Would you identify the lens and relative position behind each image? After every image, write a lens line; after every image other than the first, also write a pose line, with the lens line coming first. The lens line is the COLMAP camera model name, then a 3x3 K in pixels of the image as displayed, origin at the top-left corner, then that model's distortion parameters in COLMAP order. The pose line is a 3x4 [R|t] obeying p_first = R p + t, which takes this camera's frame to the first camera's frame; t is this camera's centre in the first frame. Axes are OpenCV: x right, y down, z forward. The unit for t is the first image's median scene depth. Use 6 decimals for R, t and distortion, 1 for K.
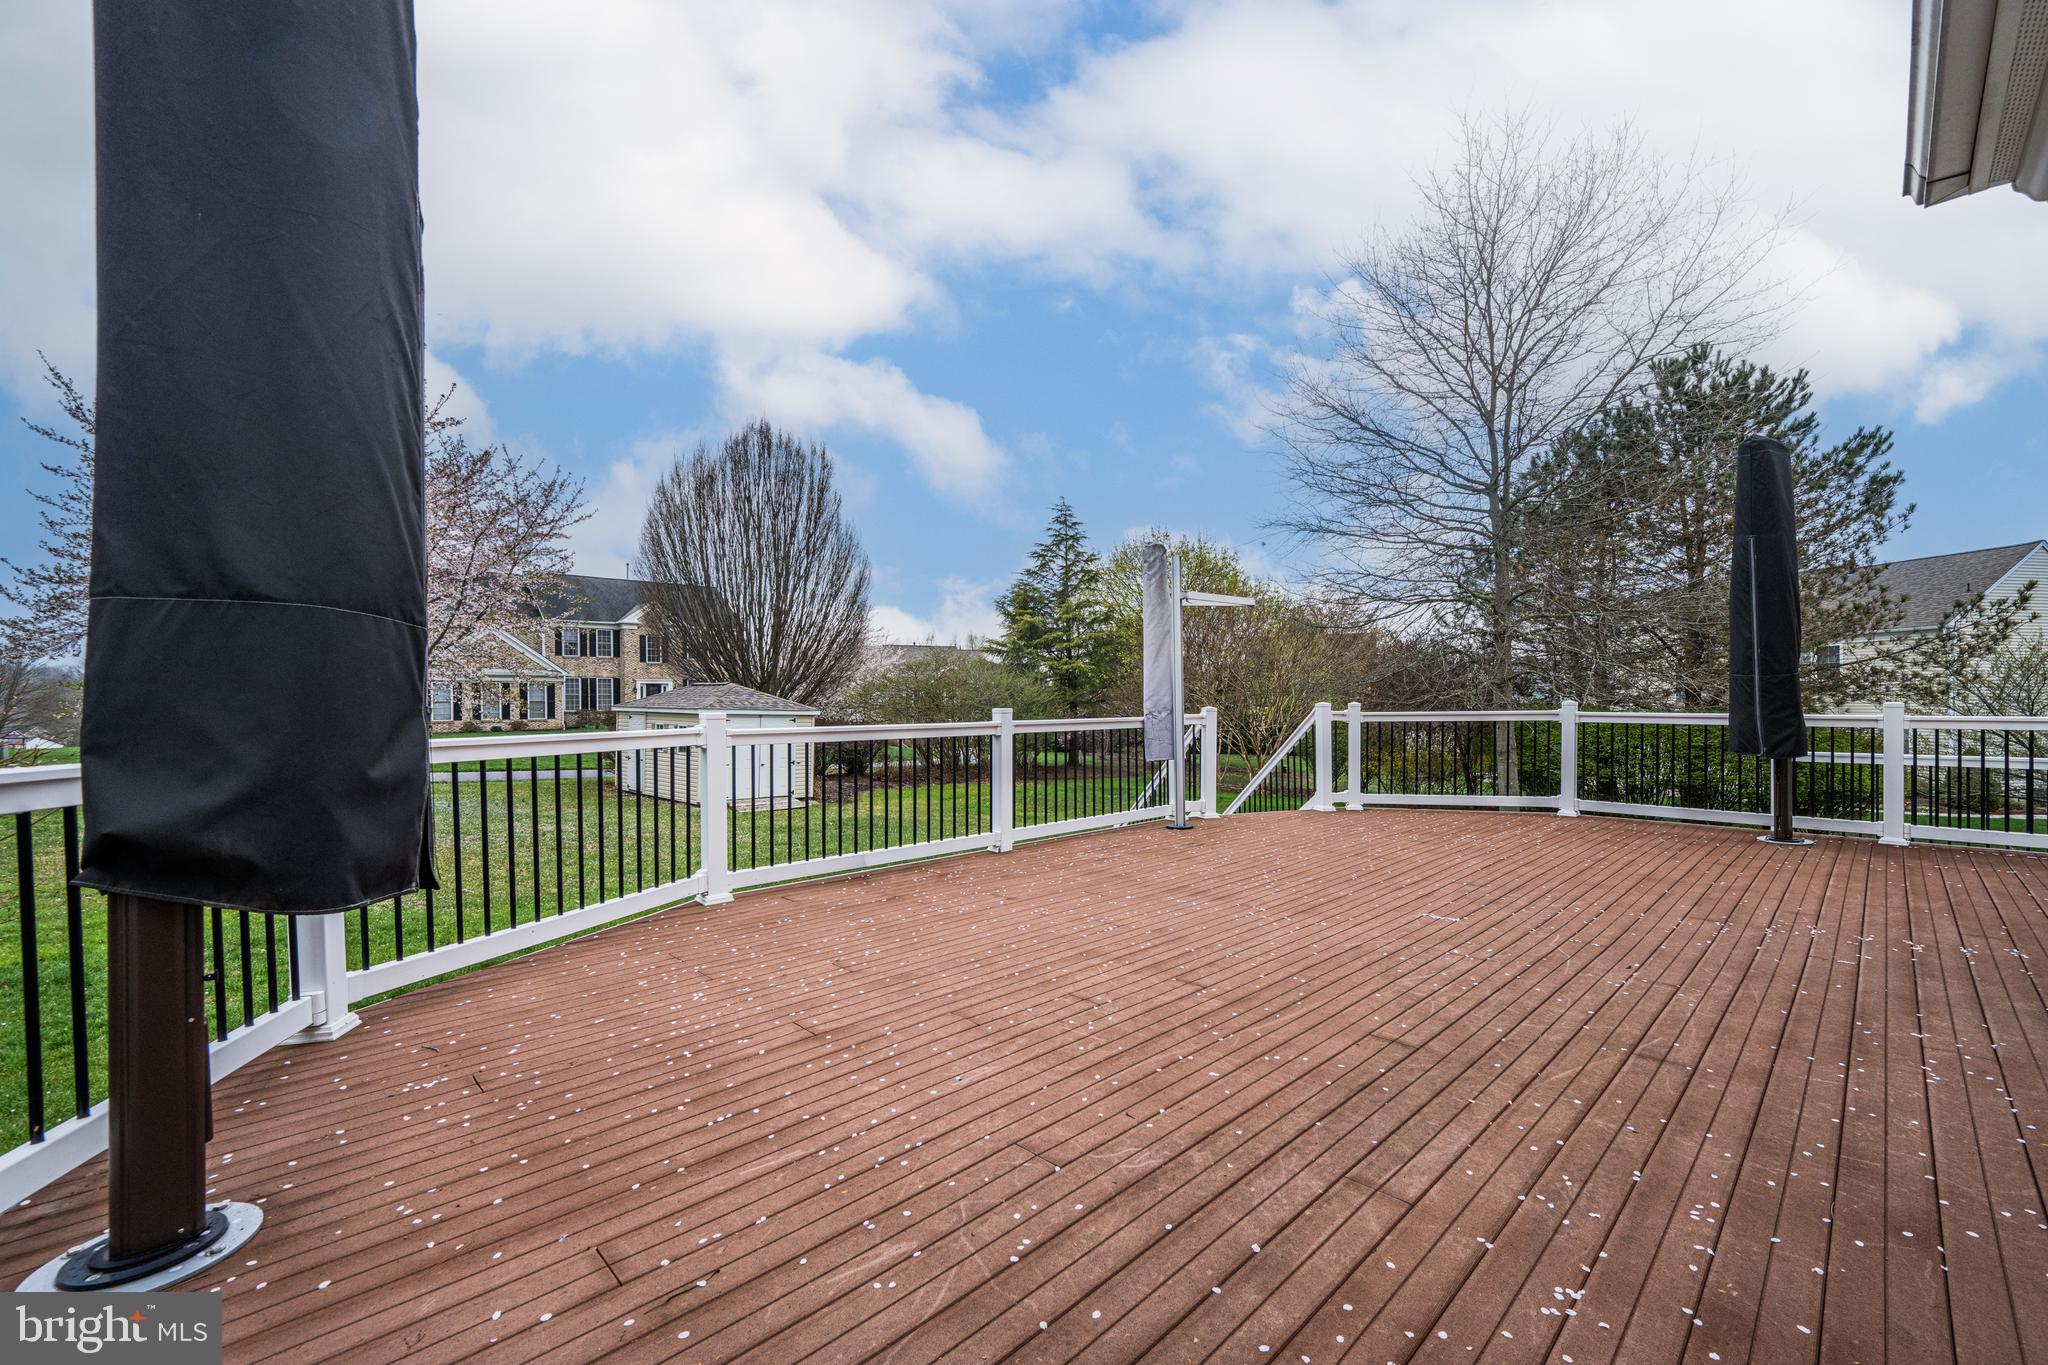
lens RADIAL K [[834.5, 0, 1027.0], [0, 834.5, 708.2], [0, 0, 1]] dist [-0.000480, 0.000168]
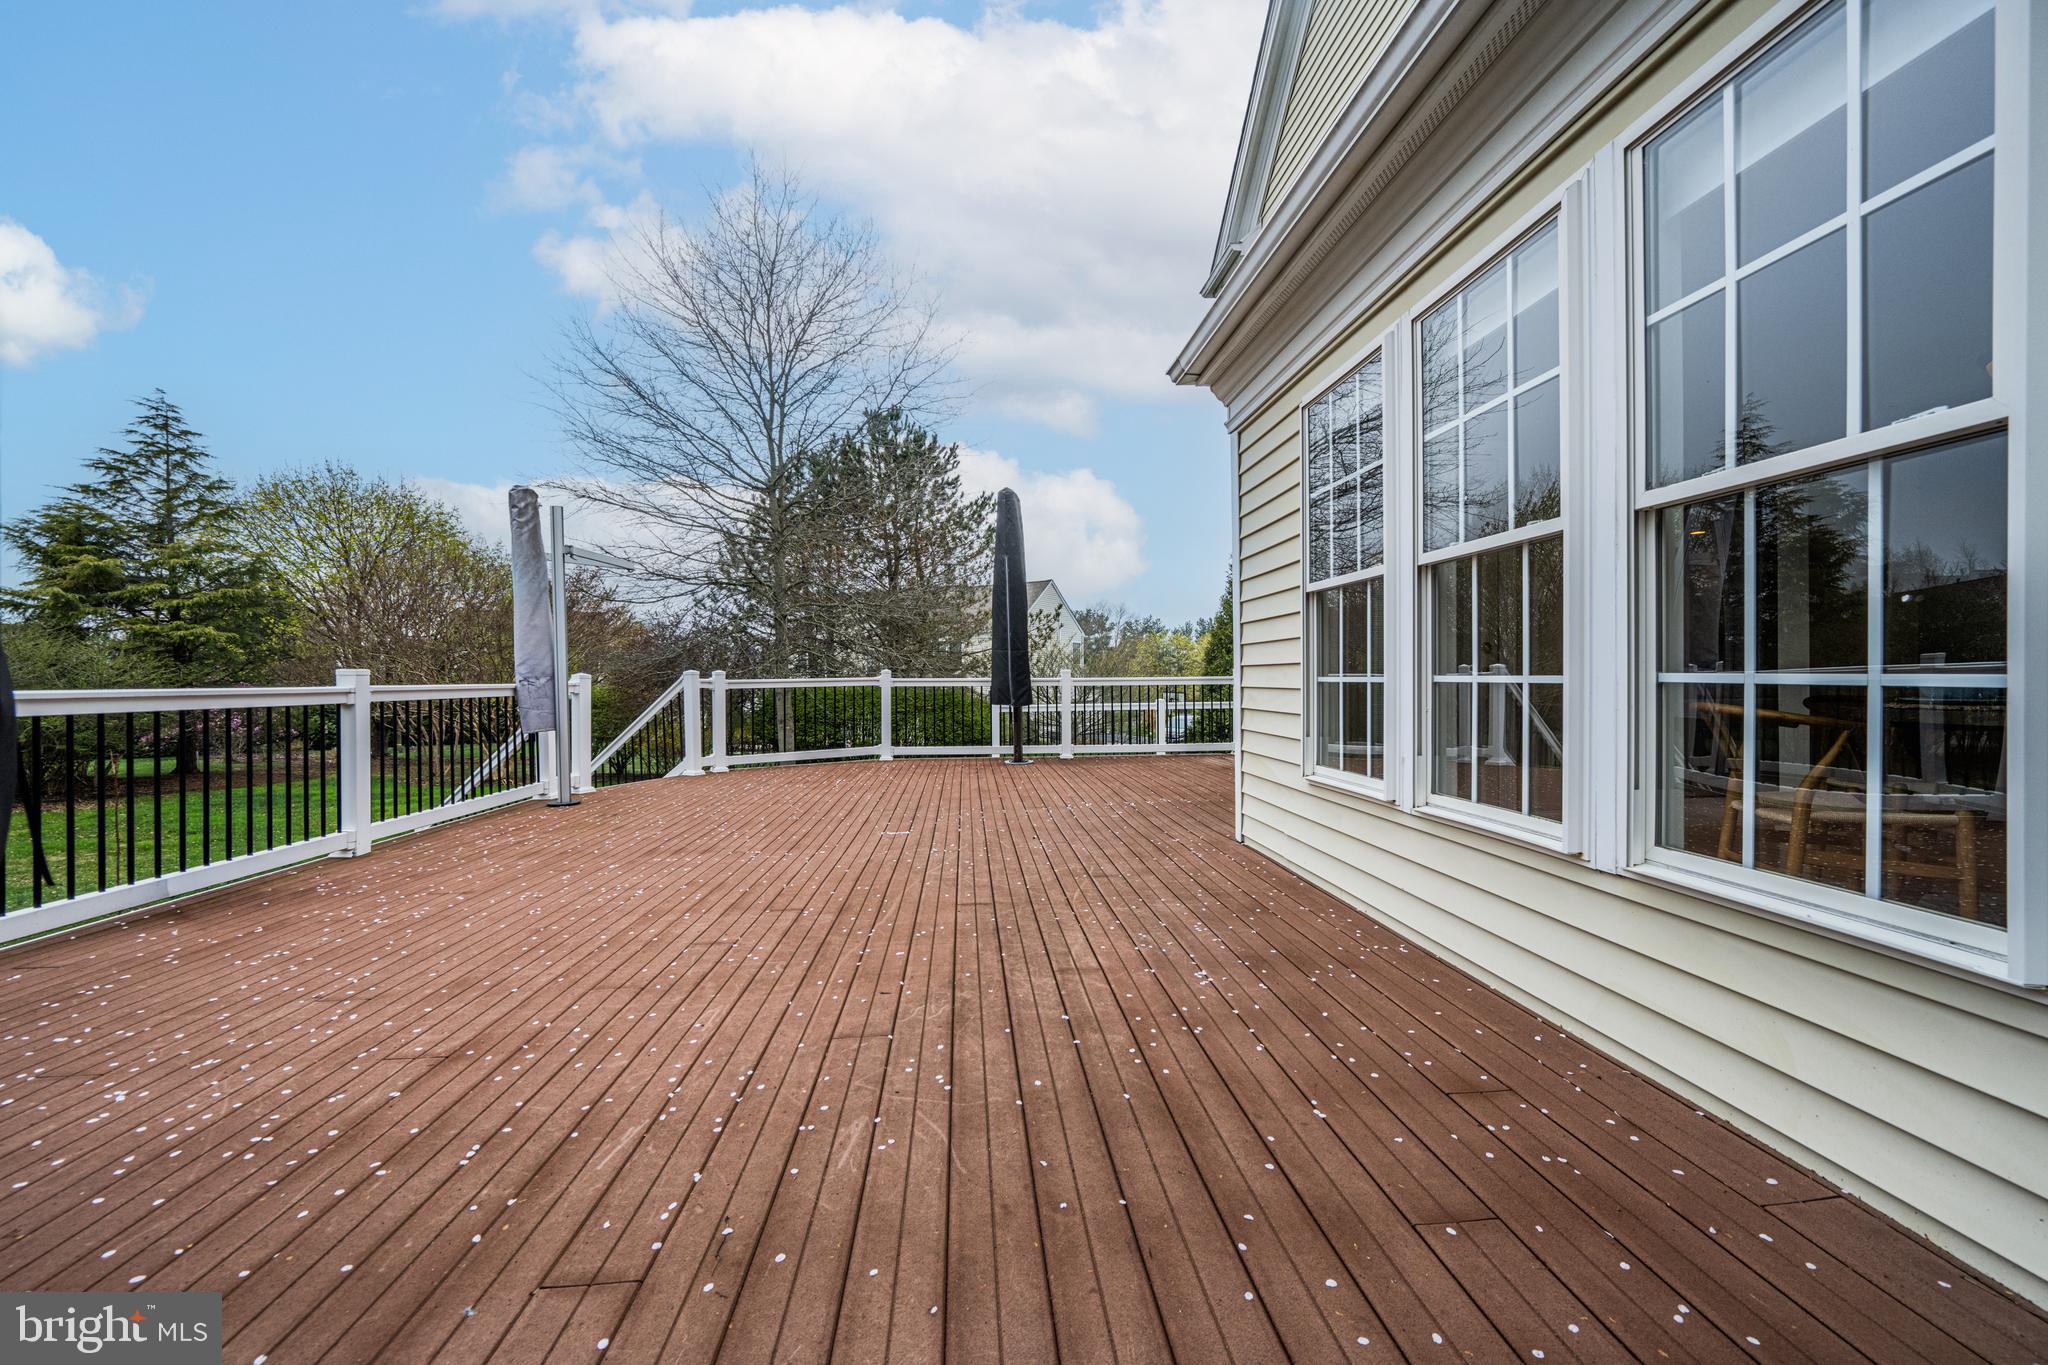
lens RADIAL K [[828.3, 0, 1024.0], [0, 828.3, 682.5], [0, 0, 1]] dist [-0.000031, 0.000153]
pose [[0.643335, -0.003604, 0.765577, -0.222497], [0.011237, 0.999926, -0.004735, 0.023710], [-0.765503, 0.011649, 0.643327, 0.039679]]
